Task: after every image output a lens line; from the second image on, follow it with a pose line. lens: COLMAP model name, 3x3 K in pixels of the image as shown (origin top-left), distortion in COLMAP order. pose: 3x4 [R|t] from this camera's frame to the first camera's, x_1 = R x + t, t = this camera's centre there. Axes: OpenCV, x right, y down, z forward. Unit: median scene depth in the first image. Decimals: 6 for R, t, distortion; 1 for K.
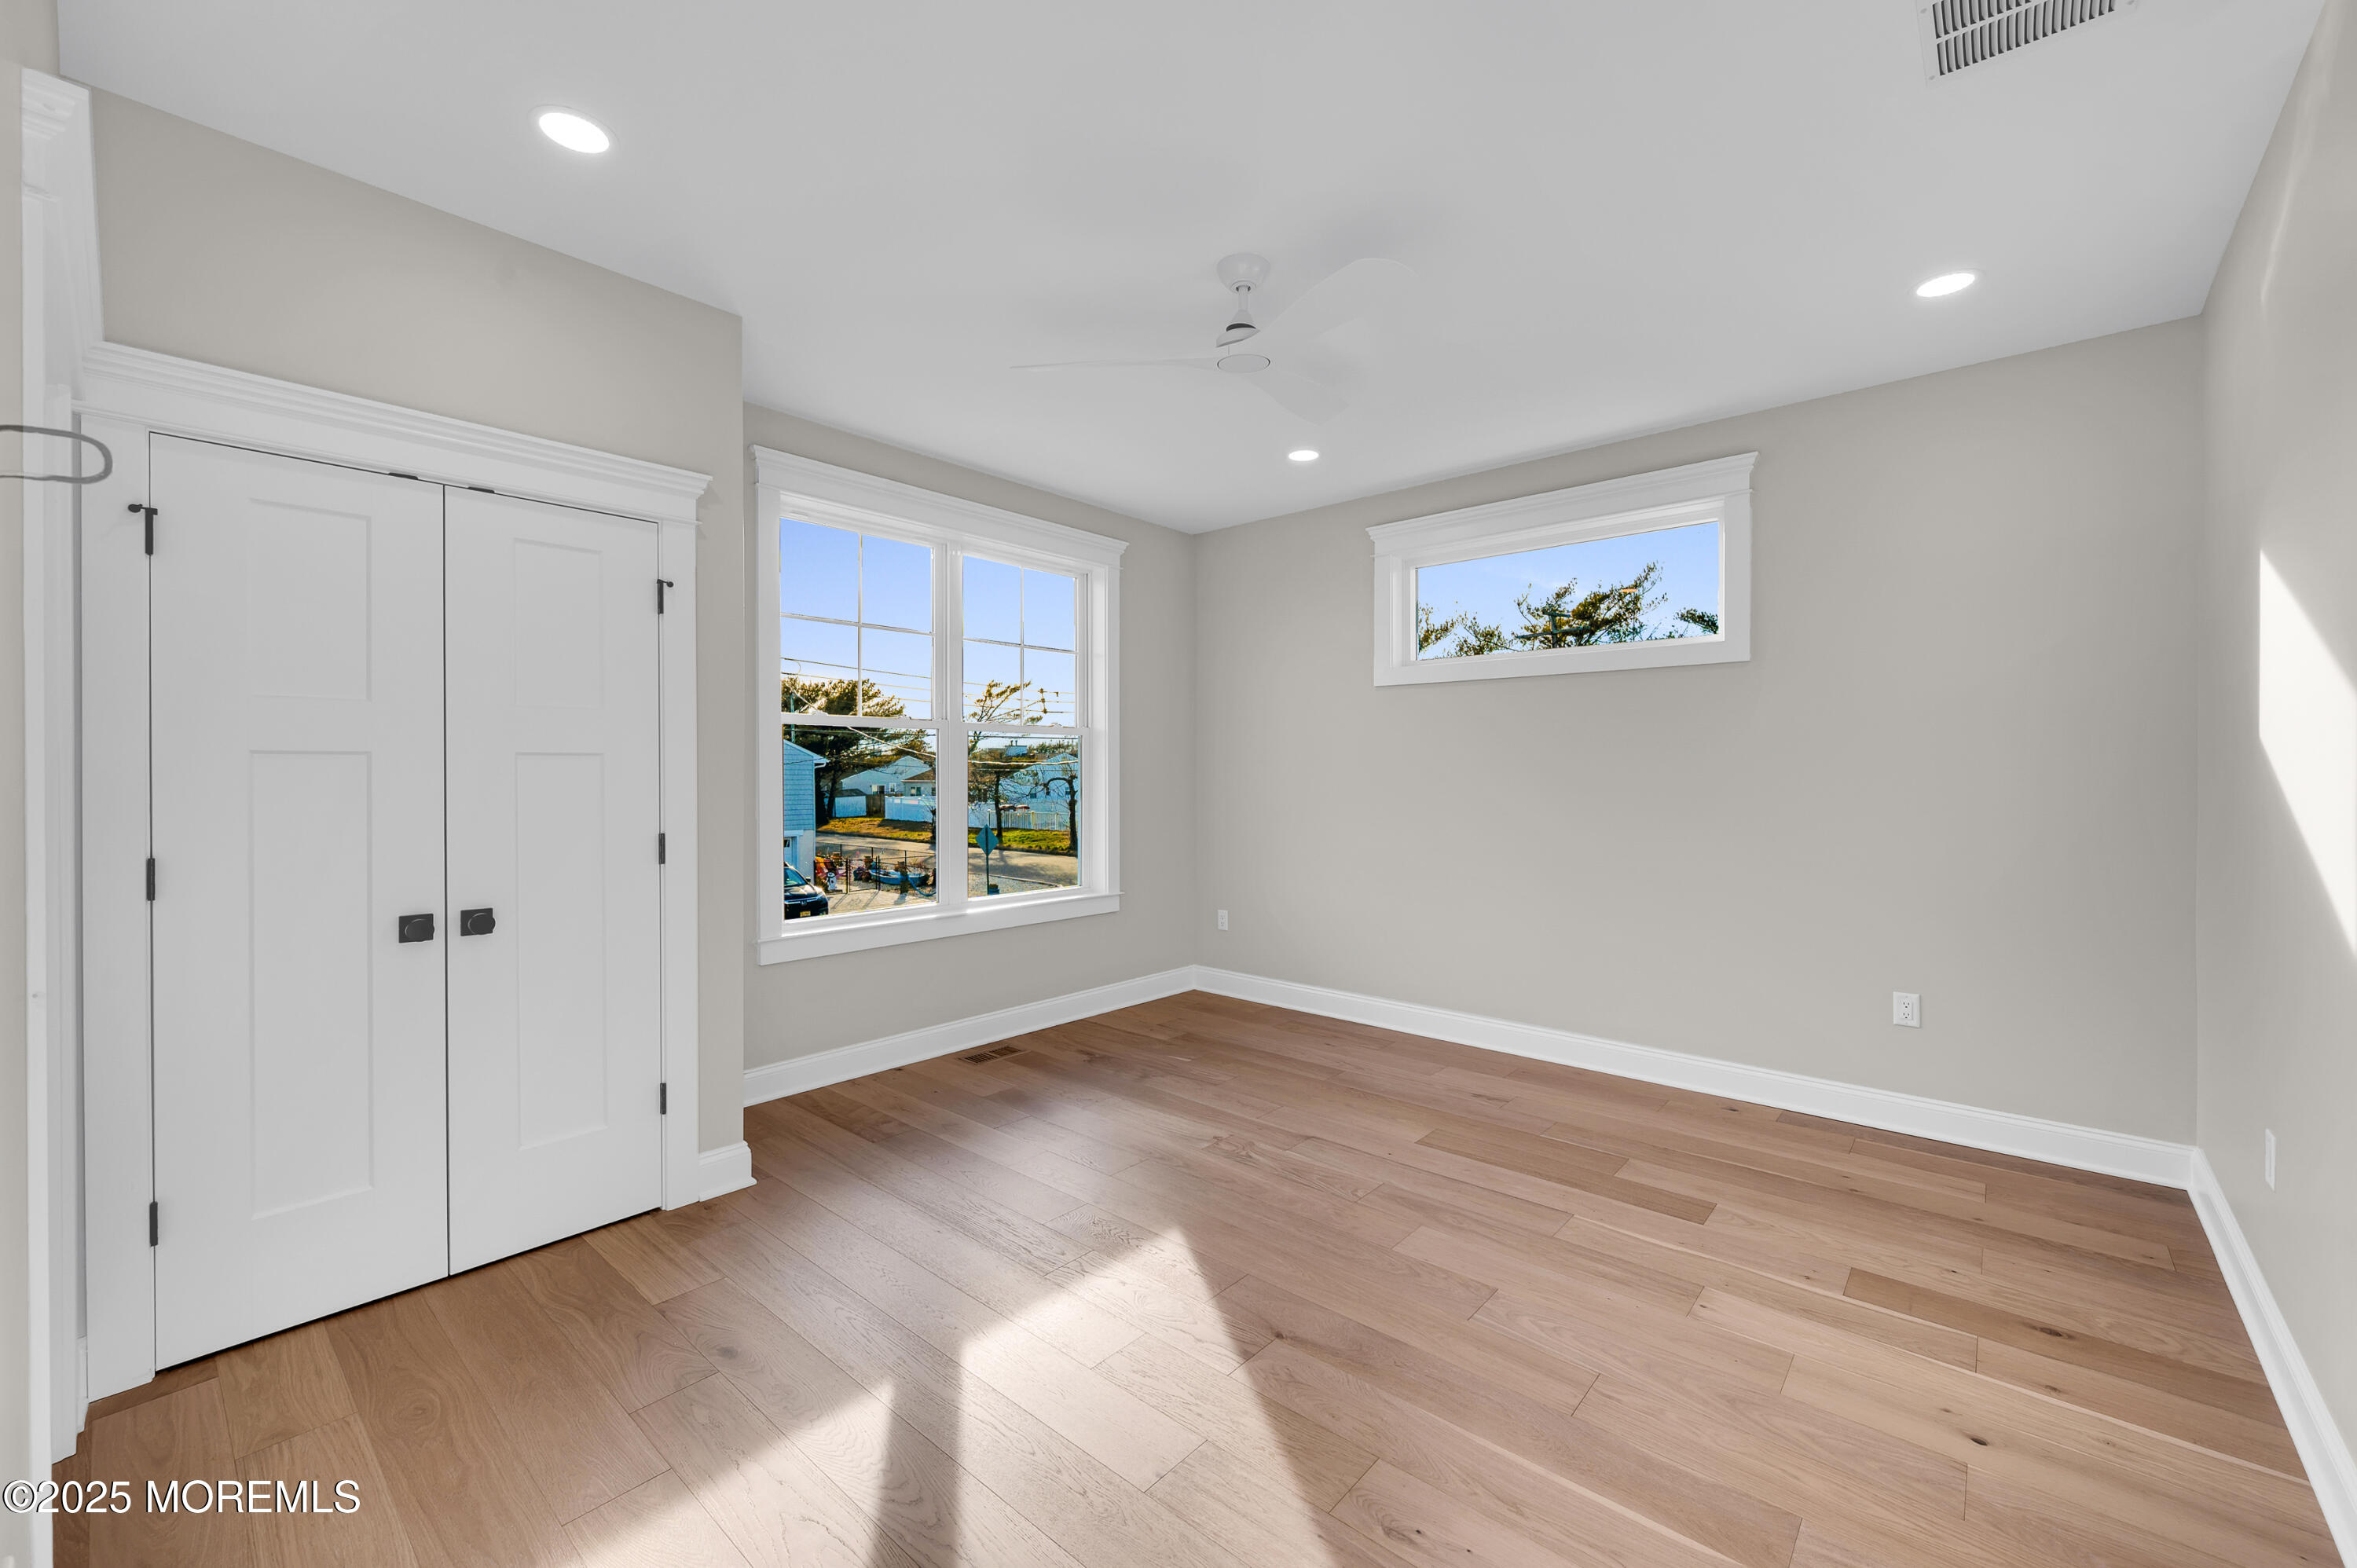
lens RADIAL K [[936.6, 0, 1180.8], [0, 936.6, 779.0], [0, 0, 1]] dist [0.001270, -0.000032]
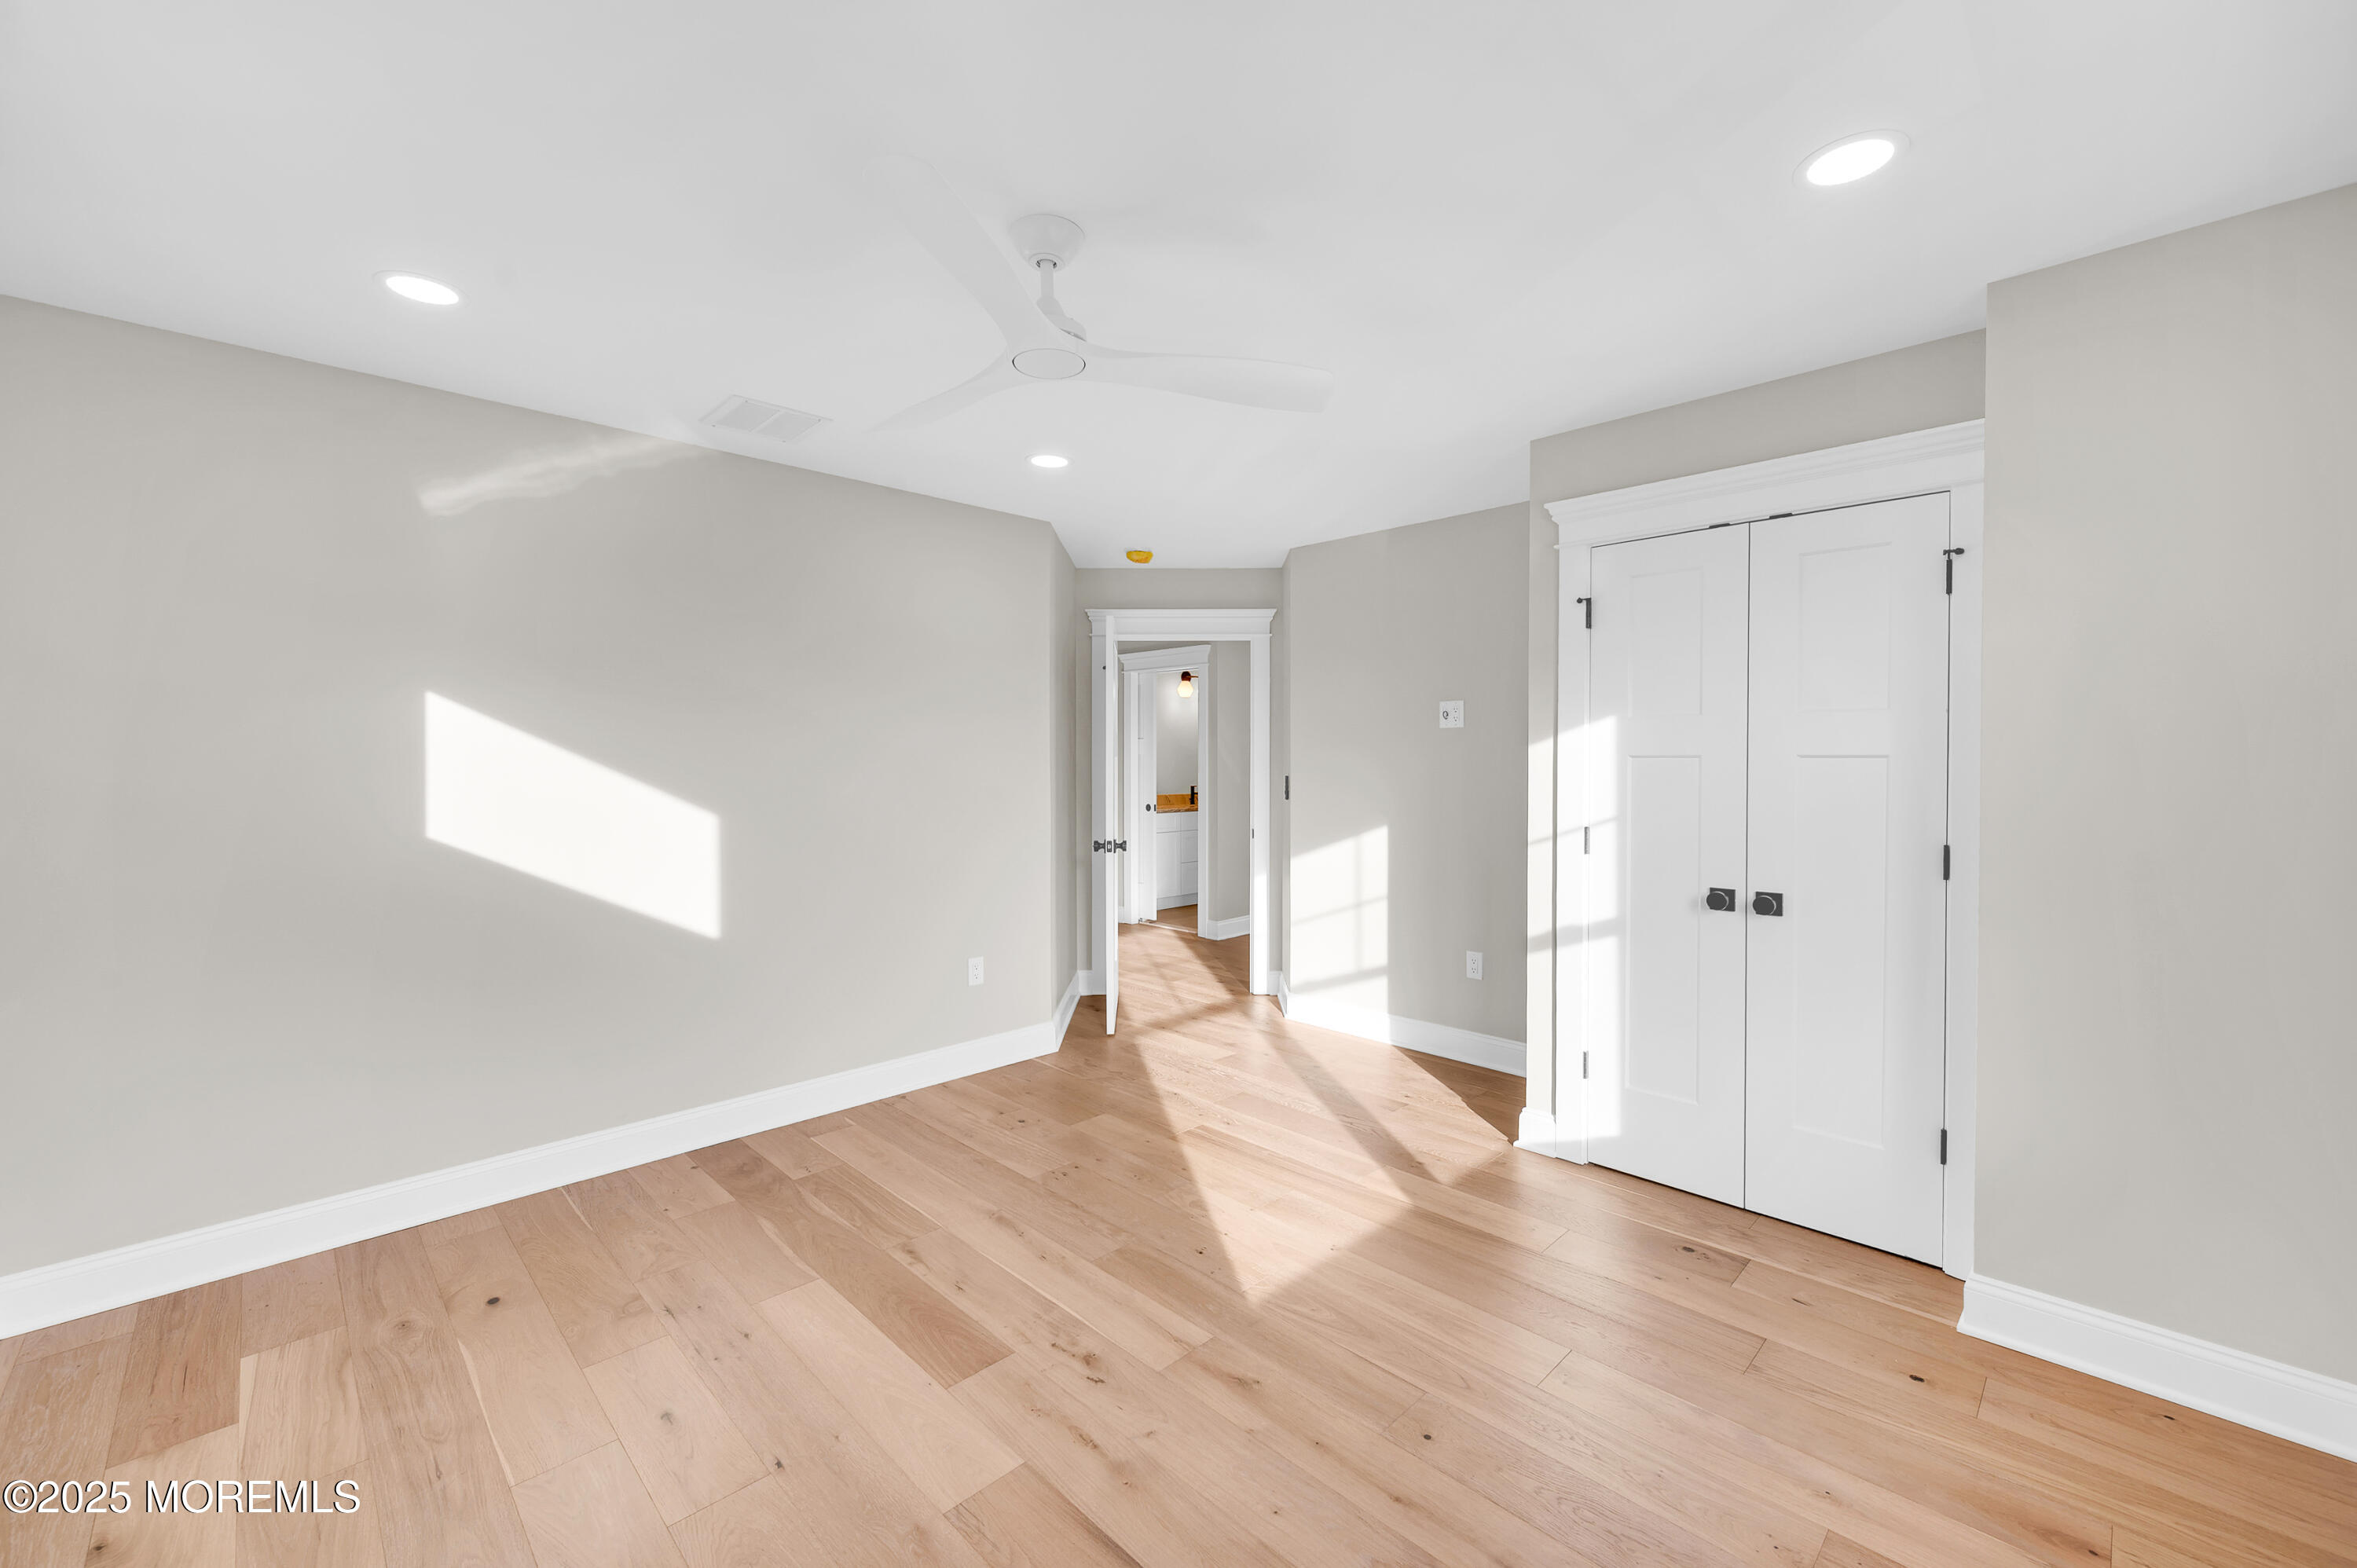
lens RADIAL K [[936.6, 0, 1180.8], [0, 936.6, 779.0], [0, 0, 1]] dist [0.001270, -0.000032]
pose [[-0.066361, 0.012403, -0.997719, 0.297472], [-0.009106, 0.999874, 0.013036, -0.003818], [0.997754, 0.009950, -0.066240, 0.272106]]
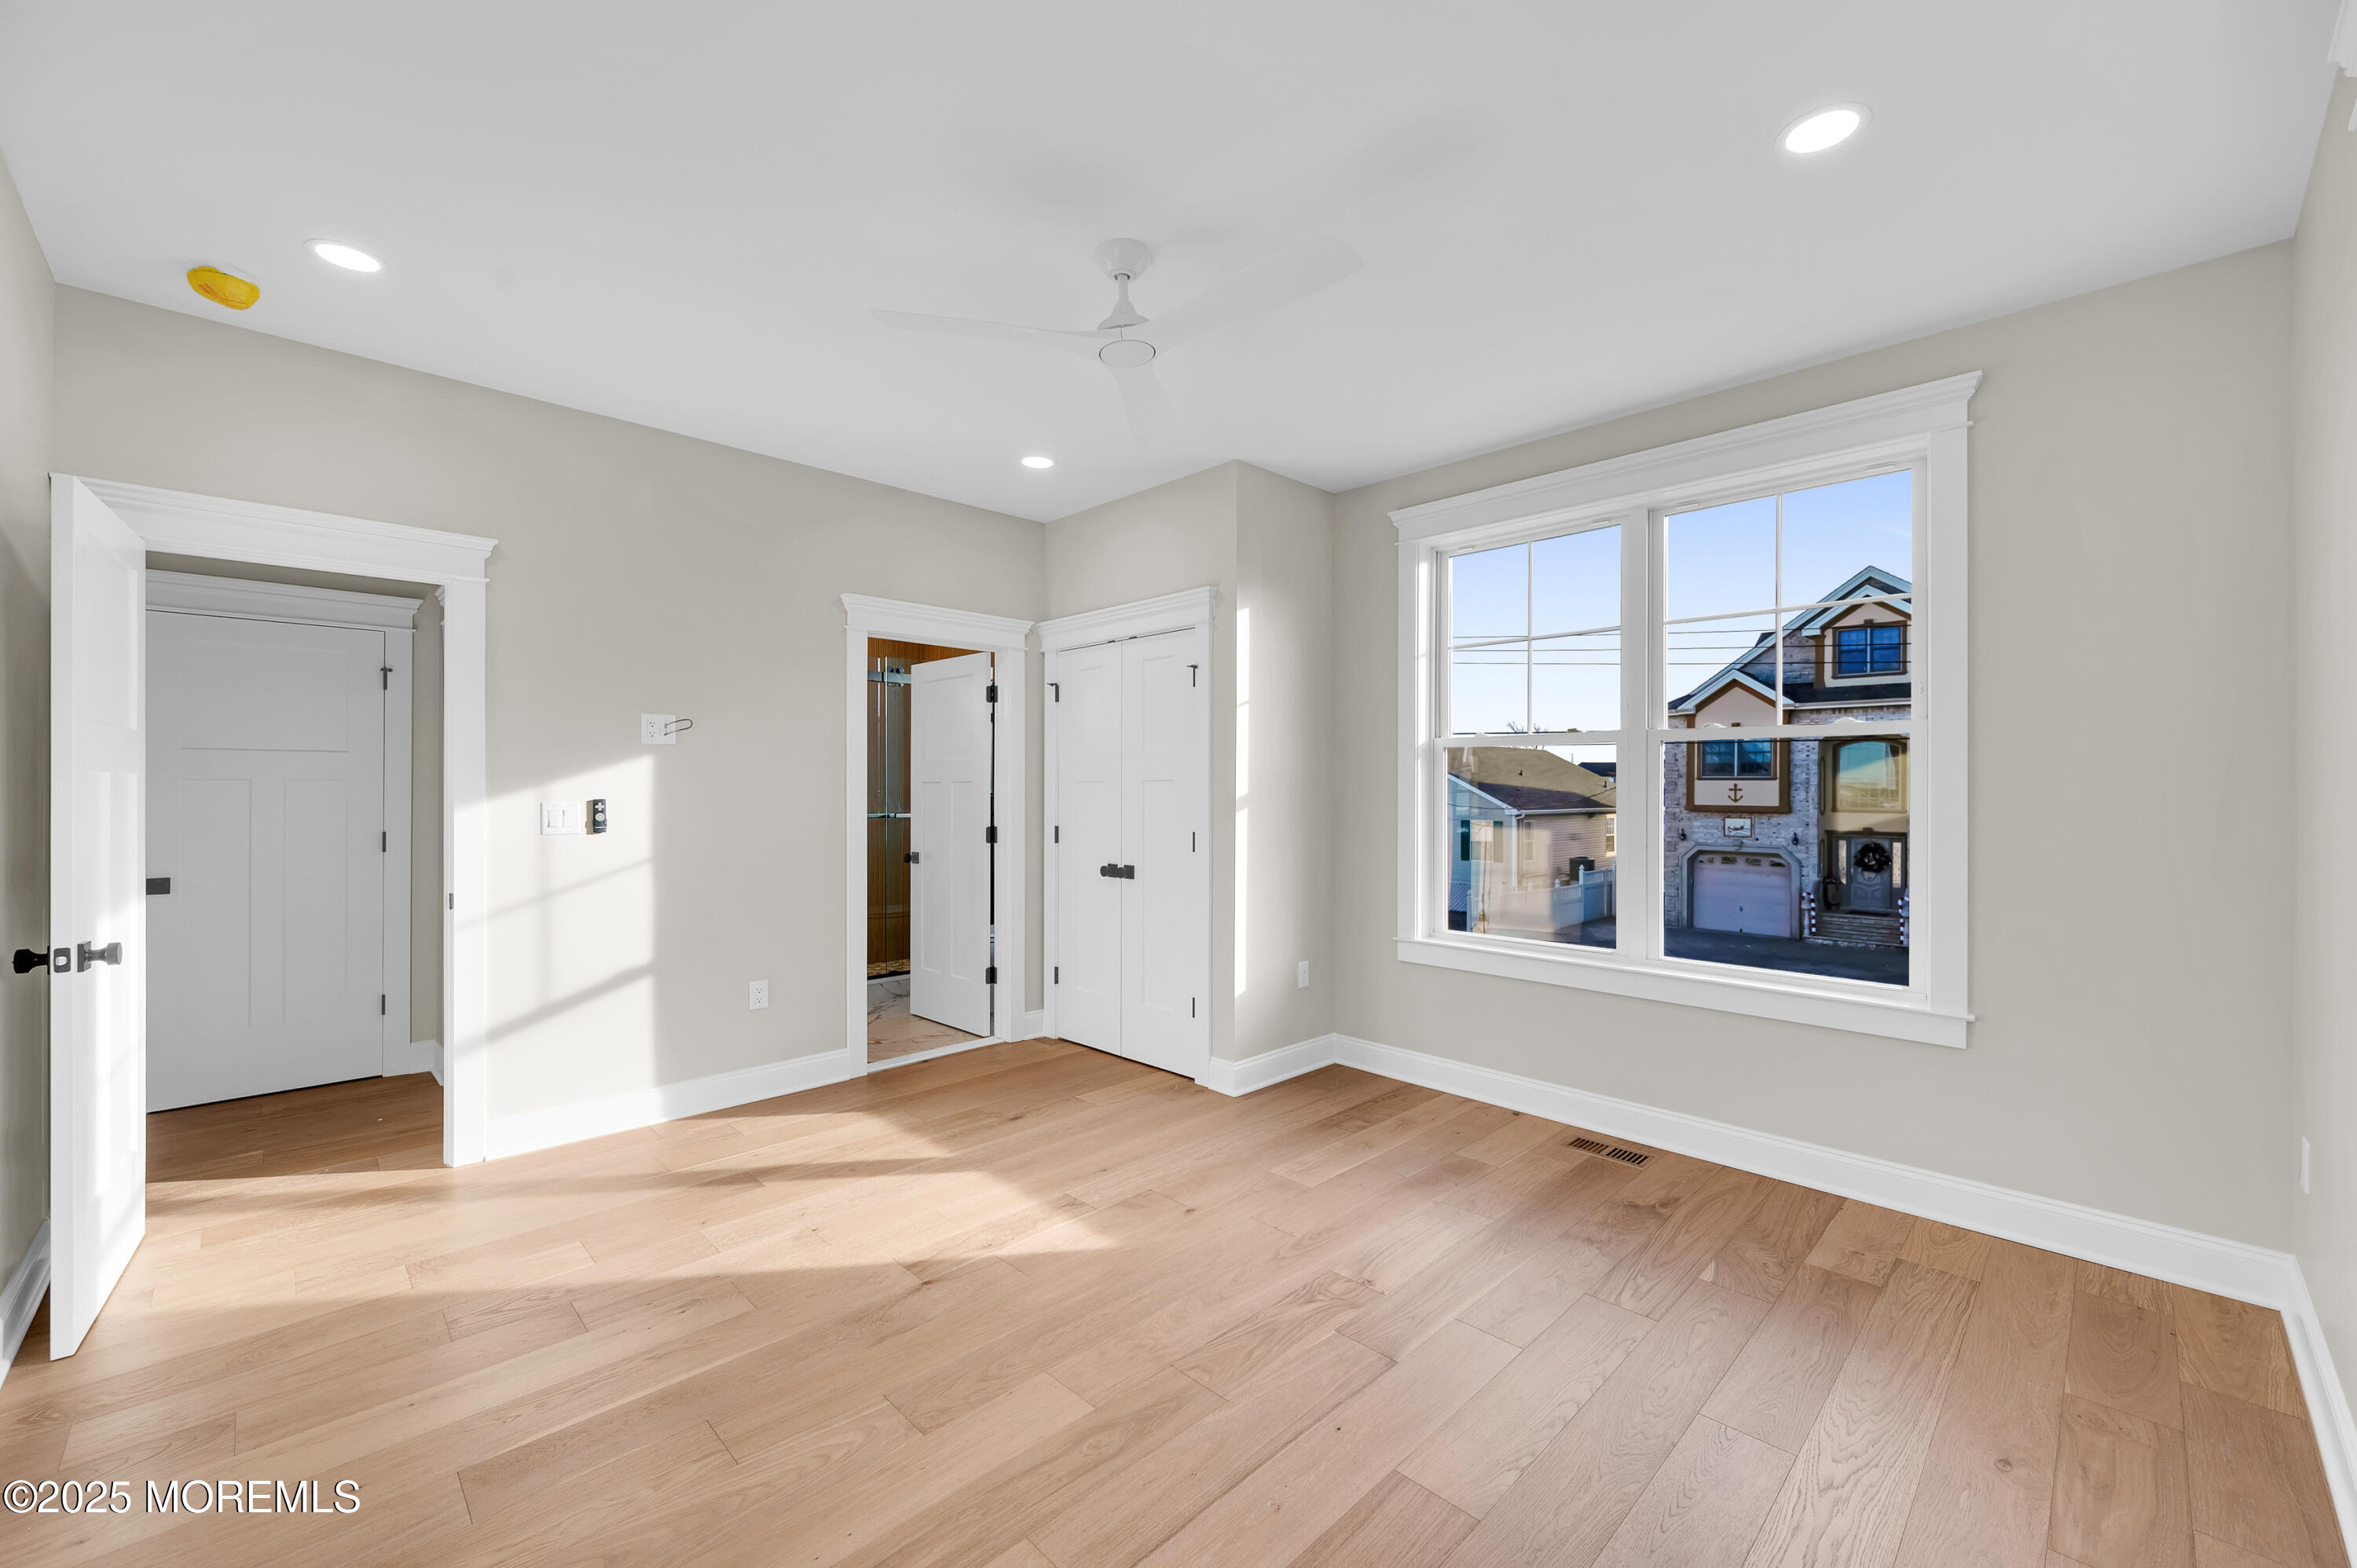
lens RADIAL K [[936.6, 0, 1180.8], [0, 936.6, 779.0], [0, 0, 1]] dist [0.001270, -0.000032]
pose [[-0.062743, -0.009700, -0.997983, 0.795752], [-0.014357, 0.999858, -0.008815, -0.010541], [0.997926, 0.013775, -0.062873, 0.885147]]
